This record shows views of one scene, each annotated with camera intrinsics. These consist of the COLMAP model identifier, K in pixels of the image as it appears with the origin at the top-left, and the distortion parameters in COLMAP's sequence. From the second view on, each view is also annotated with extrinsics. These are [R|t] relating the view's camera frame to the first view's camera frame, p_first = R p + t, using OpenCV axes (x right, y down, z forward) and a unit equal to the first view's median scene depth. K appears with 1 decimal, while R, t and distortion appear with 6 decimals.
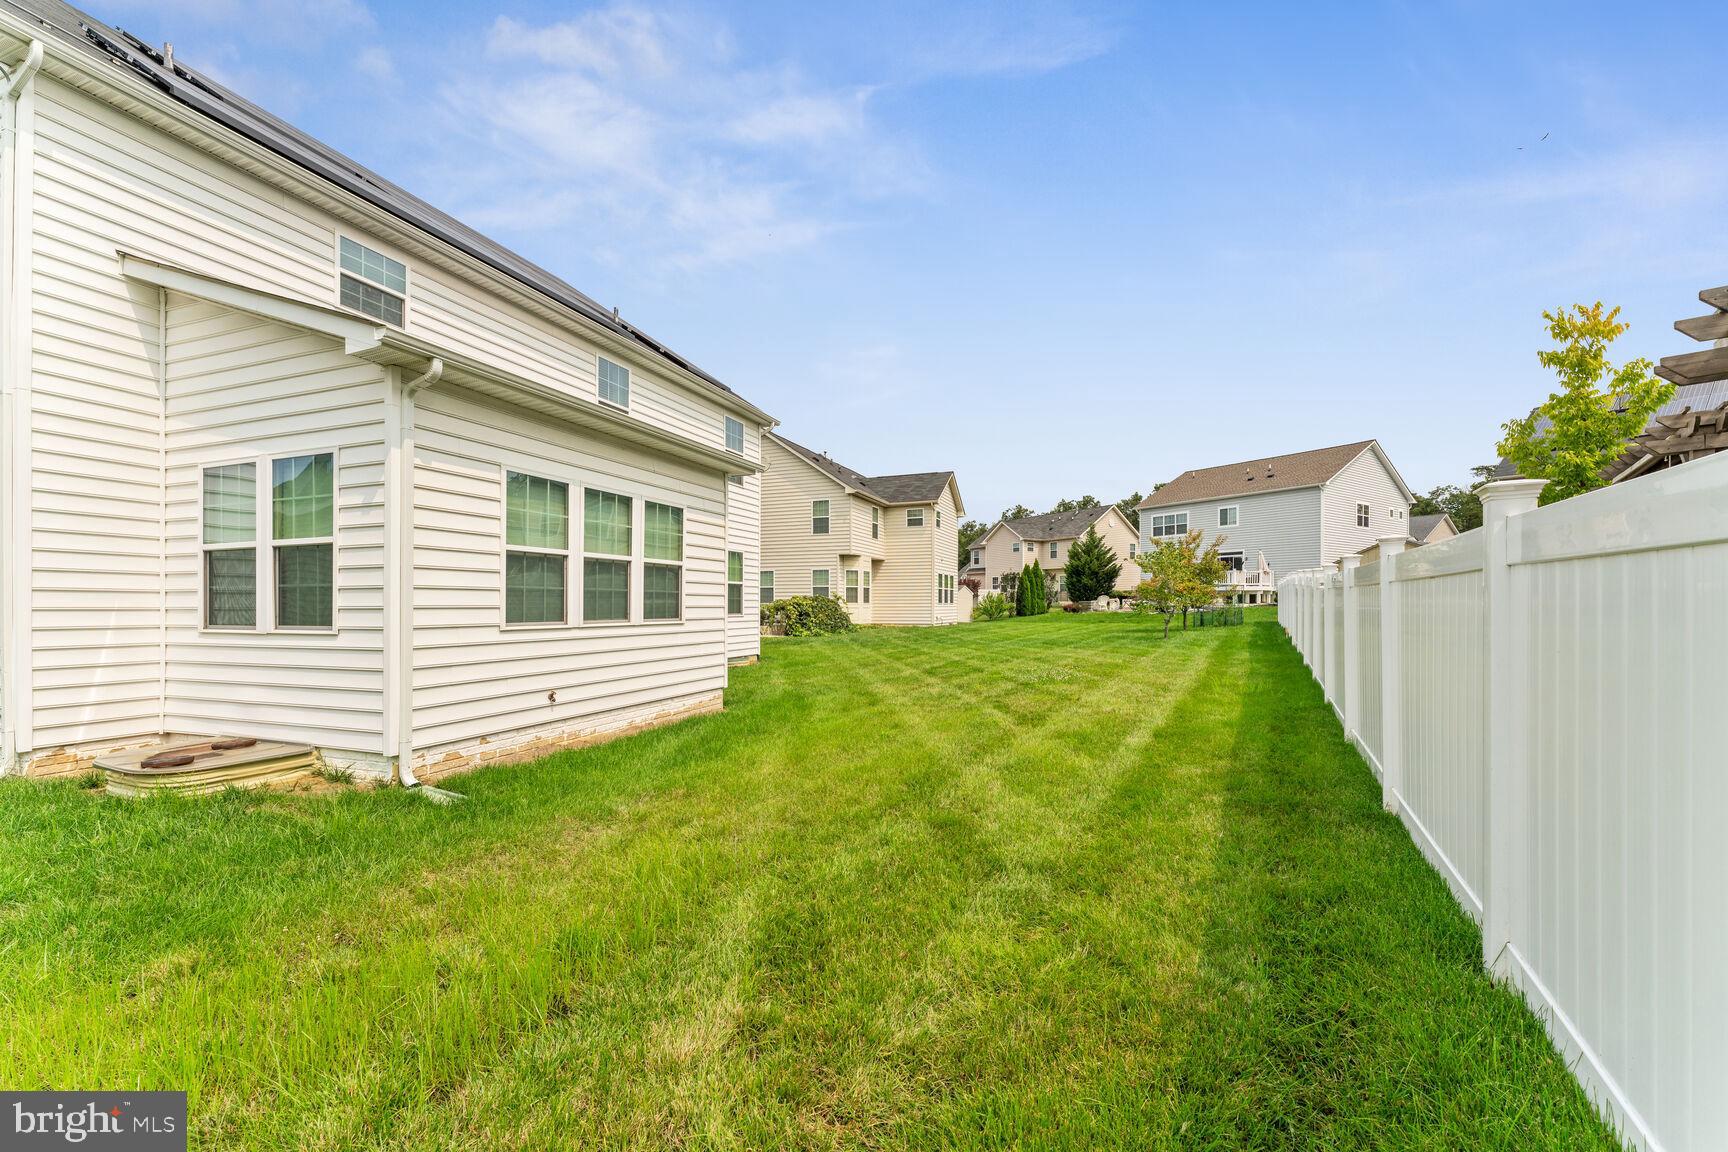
lens RADIAL K [[693.0, 0, 860.0], [0, 693.0, 618.7], [0, 0, 1]] dist [0.001666, -0.000478]
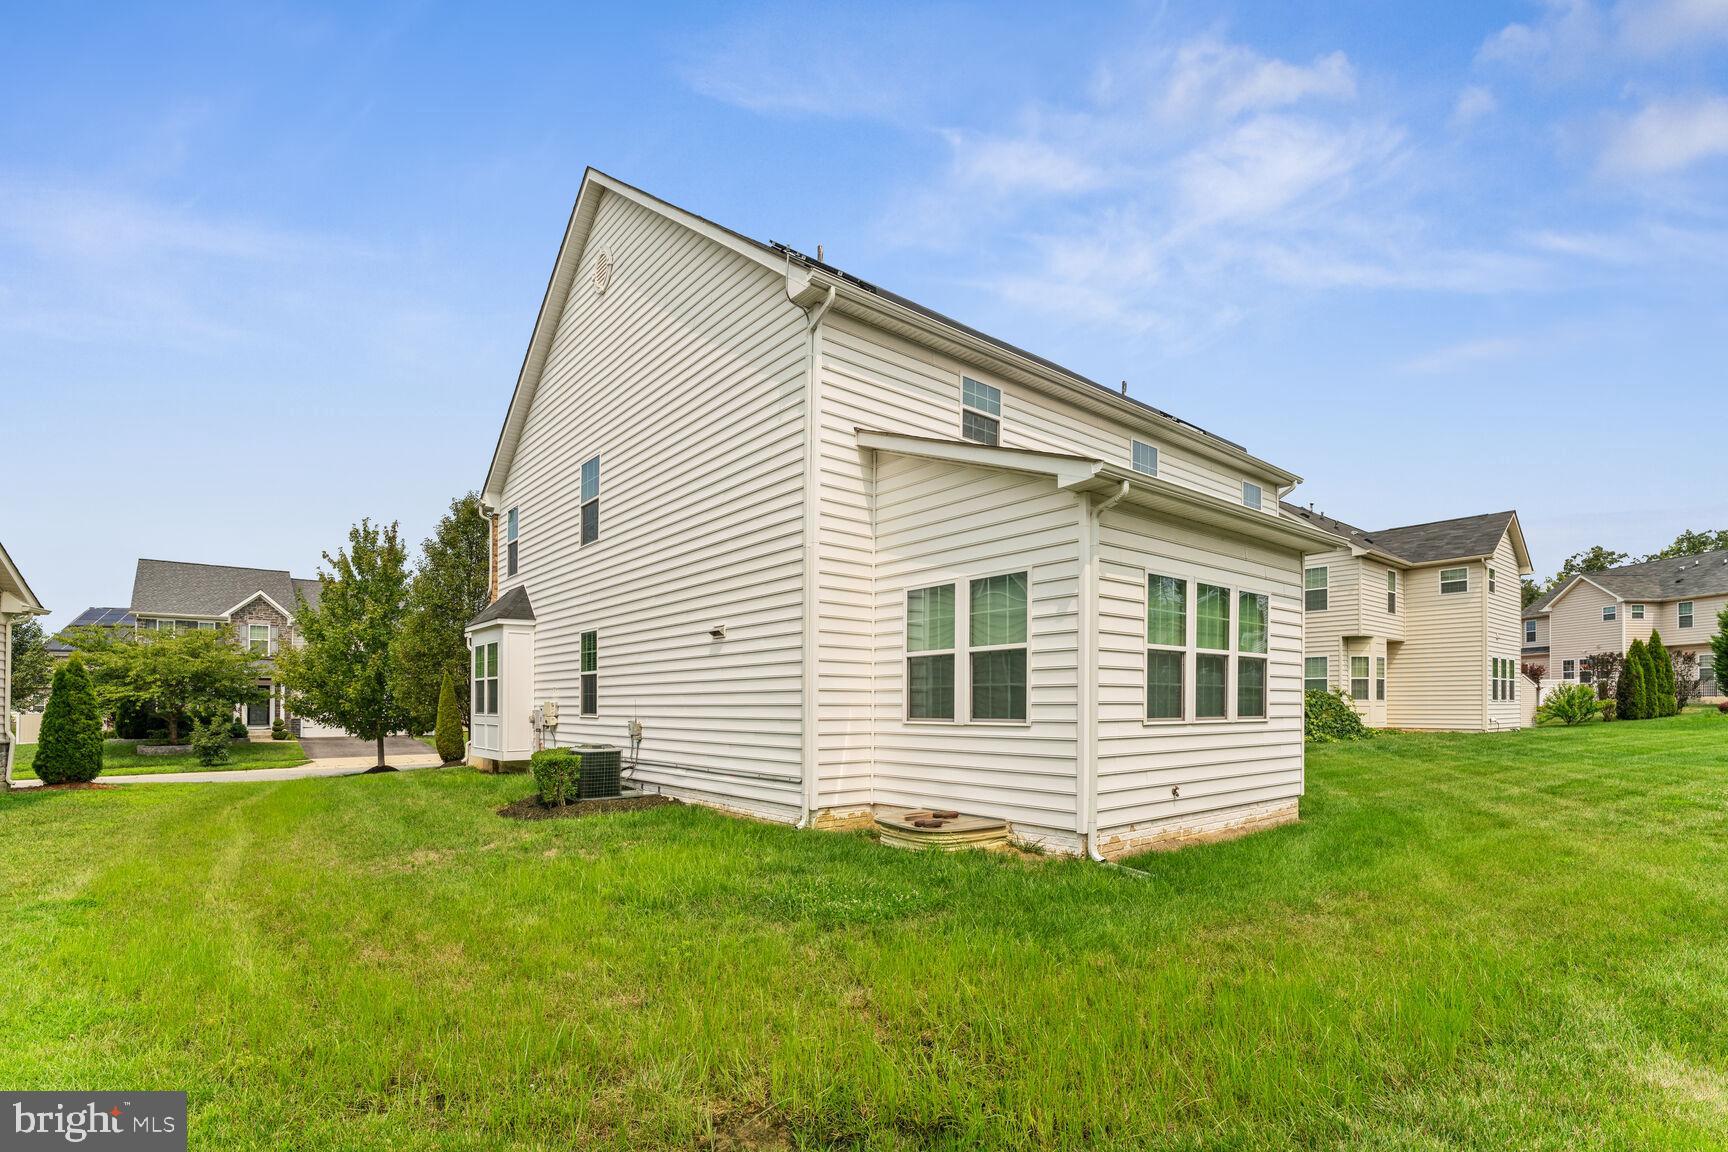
lens RADIAL K [[826.3, 0, 885.6], [0, 826.3, 708.7], [0, 0, 1]] dist [-0.003139, 0.000024]
pose [[0.877828, 0.002382, -0.478970, -0.242210], [-0.008510, 0.999907, -0.010623, 0.007951], [0.478901, 0.013401, 0.877767, -0.272503]]
